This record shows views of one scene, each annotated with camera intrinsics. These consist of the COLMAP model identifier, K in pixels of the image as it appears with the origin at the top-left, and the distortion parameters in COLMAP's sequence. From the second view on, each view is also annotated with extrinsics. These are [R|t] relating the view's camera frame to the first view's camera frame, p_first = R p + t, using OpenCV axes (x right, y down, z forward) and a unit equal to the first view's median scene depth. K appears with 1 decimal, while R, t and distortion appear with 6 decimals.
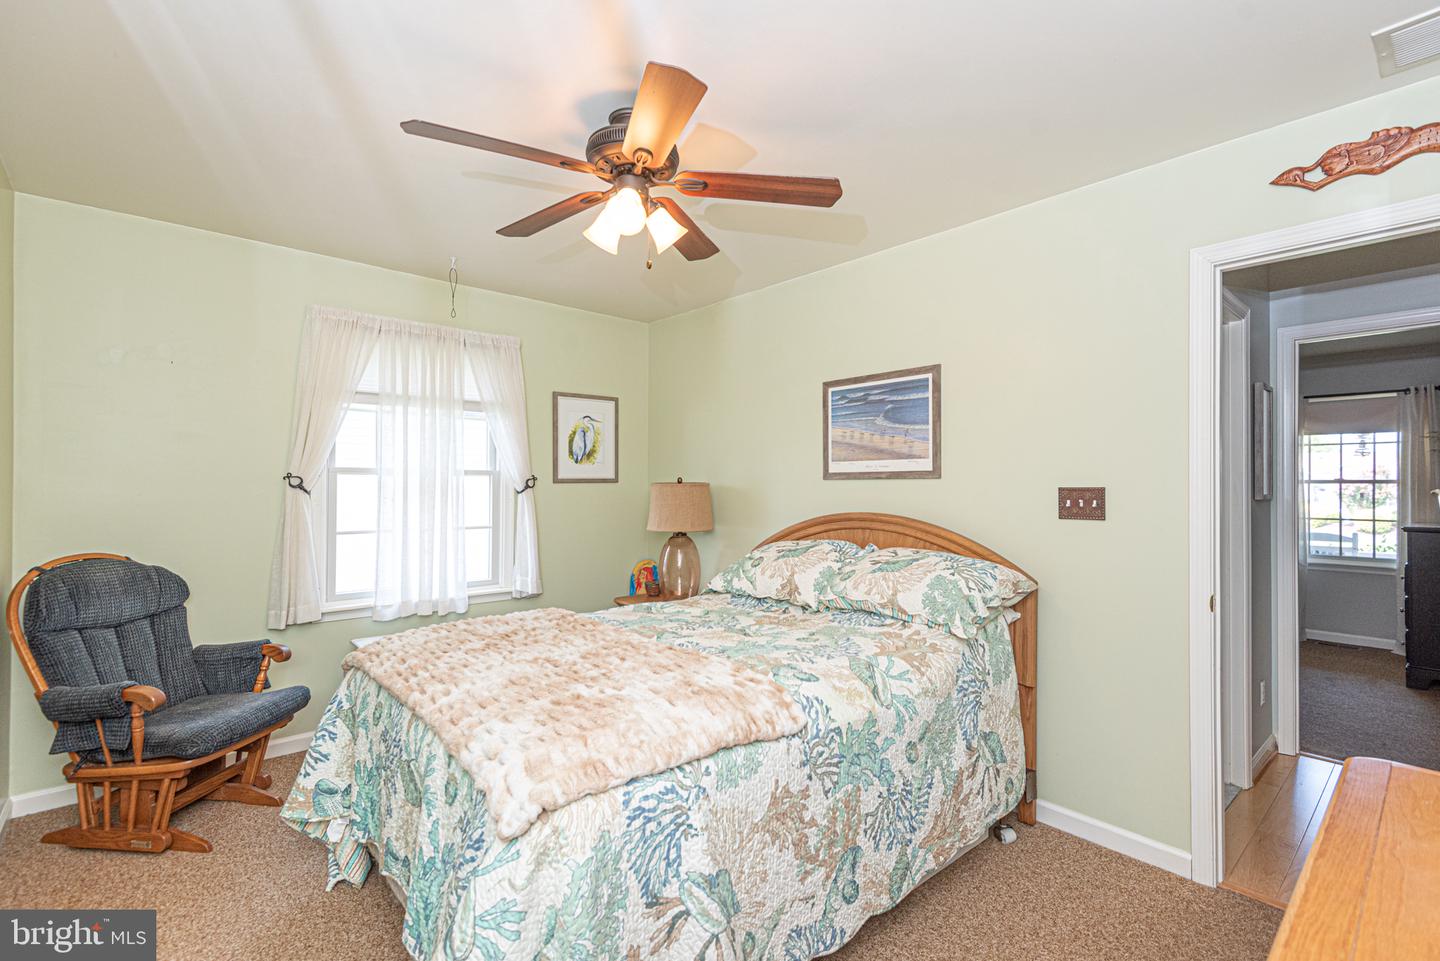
lens RADIAL K [[660.6, 0, 722.8], [0, 660.6, 478.3], [0, 0, 1]] dist [0.013937, -0.003715]
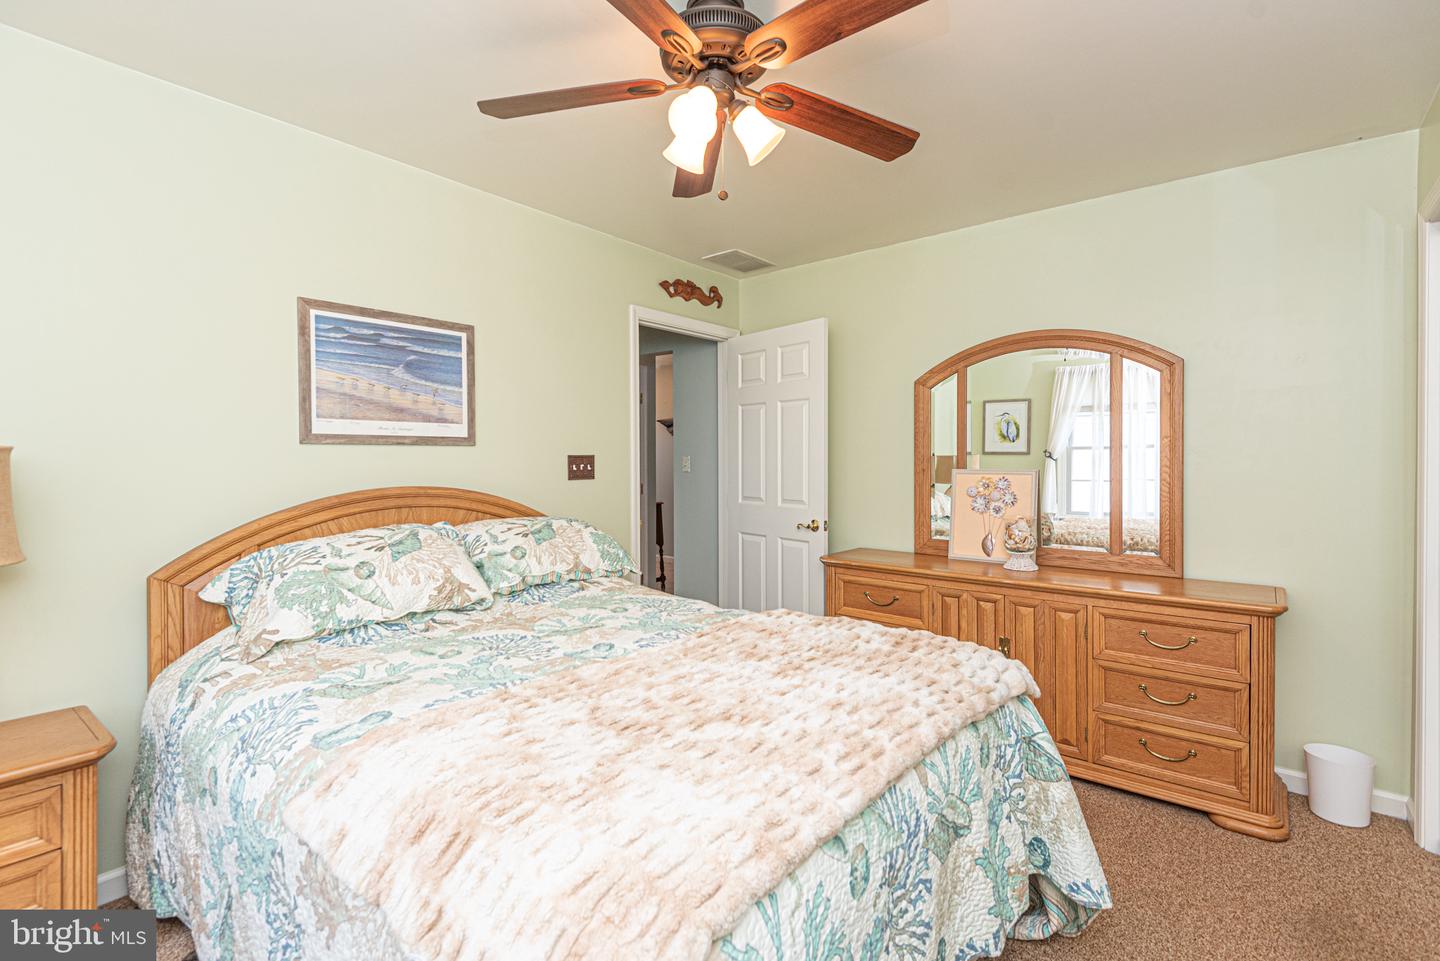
lens RADIAL K [[660.6, 0, 745.0], [0, 660.6, 466.2], [0, 0, 1]] dist [0.013937, -0.003715]
pose [[-0.191540, -0.019806, 0.981285, -0.676131], [-0.015790, 0.999729, 0.017096, 0.007233], [-0.981358, -0.012220, -0.191801, 0.781318]]
